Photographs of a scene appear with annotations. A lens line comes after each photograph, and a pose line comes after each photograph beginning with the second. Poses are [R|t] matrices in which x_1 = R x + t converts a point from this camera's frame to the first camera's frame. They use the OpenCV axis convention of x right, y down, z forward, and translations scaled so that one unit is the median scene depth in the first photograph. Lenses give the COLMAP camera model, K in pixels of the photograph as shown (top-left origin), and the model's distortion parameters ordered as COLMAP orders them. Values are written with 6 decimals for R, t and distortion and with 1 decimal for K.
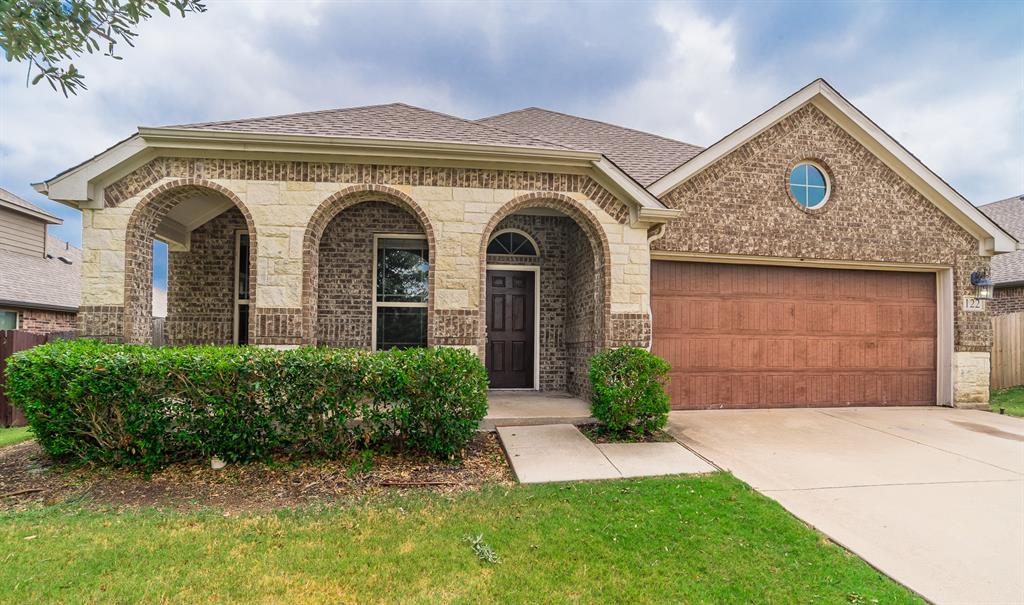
lens RADIAL K [[632.7, 0, 540.9], [0, 632.7, 329.4], [0, 0, 1]] dist [-0.072703, 0.003365]
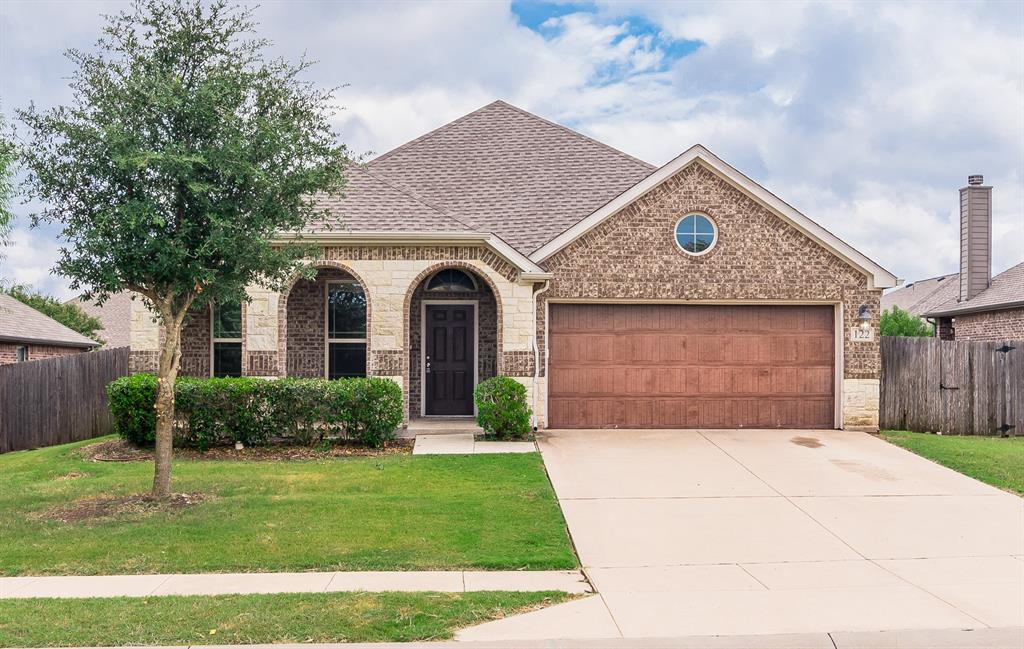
lens RADIAL K [[1510.1, 0, 511.7], [0, 1510.1, 325.9], [0, 0, 1]] dist [-0.093069, 0.000000]
pose [[0.992345, -0.010008, -0.123093, 0.442206], [0.009436, 0.999942, -0.005230, -0.052097], [0.123139, 0.004029, 0.992381, -1.820860]]
